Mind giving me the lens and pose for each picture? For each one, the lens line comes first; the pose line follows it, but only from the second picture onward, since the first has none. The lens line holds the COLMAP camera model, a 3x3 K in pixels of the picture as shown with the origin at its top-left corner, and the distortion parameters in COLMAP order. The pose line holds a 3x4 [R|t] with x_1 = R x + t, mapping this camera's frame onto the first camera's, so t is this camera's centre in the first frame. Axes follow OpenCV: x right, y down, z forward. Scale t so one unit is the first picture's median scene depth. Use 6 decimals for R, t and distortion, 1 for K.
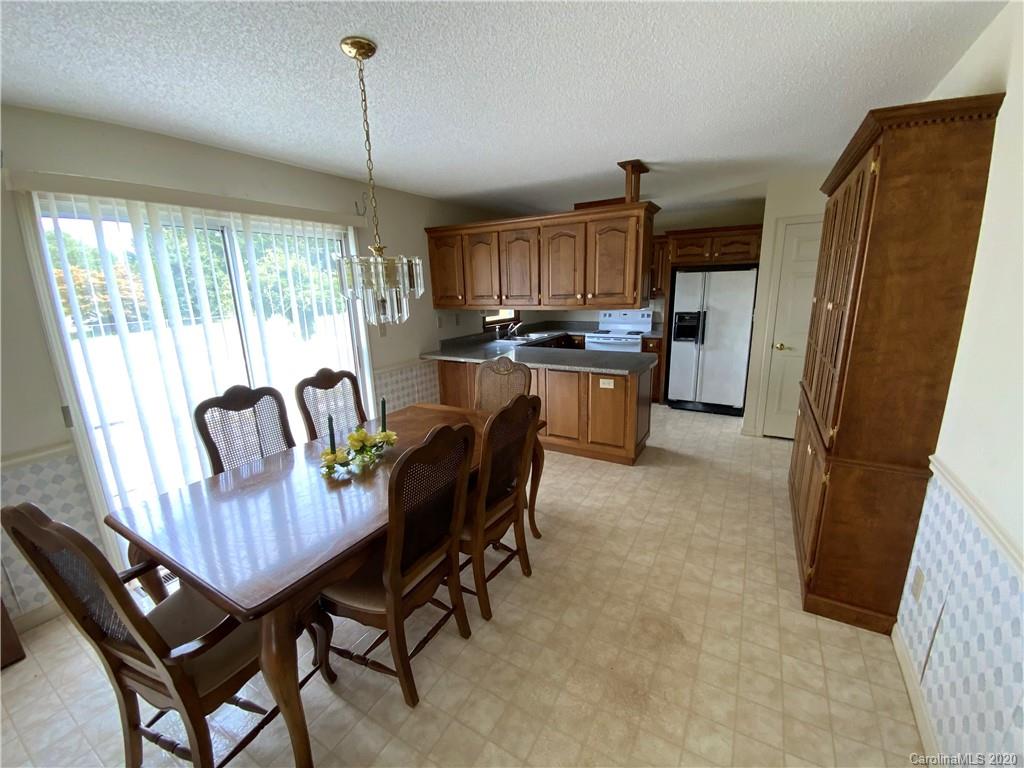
lens RADIAL K [[419.5, 0, 513.2], [0, 419.5, 384.3], [0, 0, 1]] dist [-0.015670, -0.000690]
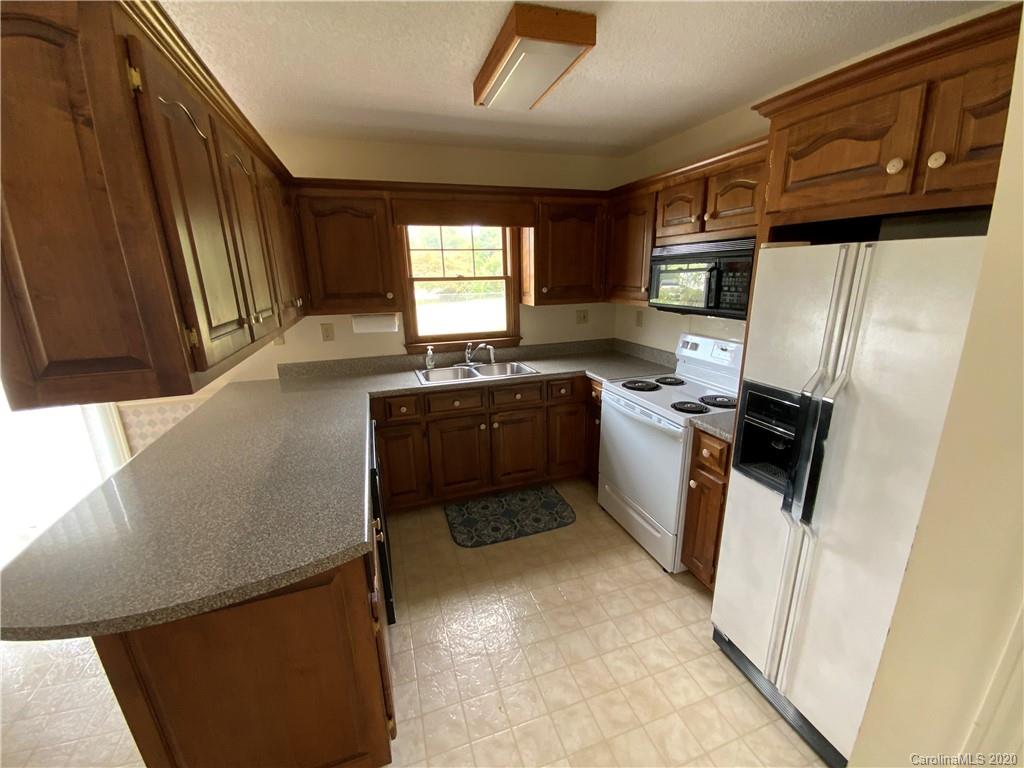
lens RADIAL K [[419.5, 0, 505.5], [0, 419.5, 385.7], [0, 0, 1]] dist [-0.015670, -0.000690]
pose [[0.726386, 0.191984, -0.659928, 0.472988], [-0.150205, 0.981326, 0.120153, -0.182732], [0.670672, 0.011847, 0.741659, 0.675209]]
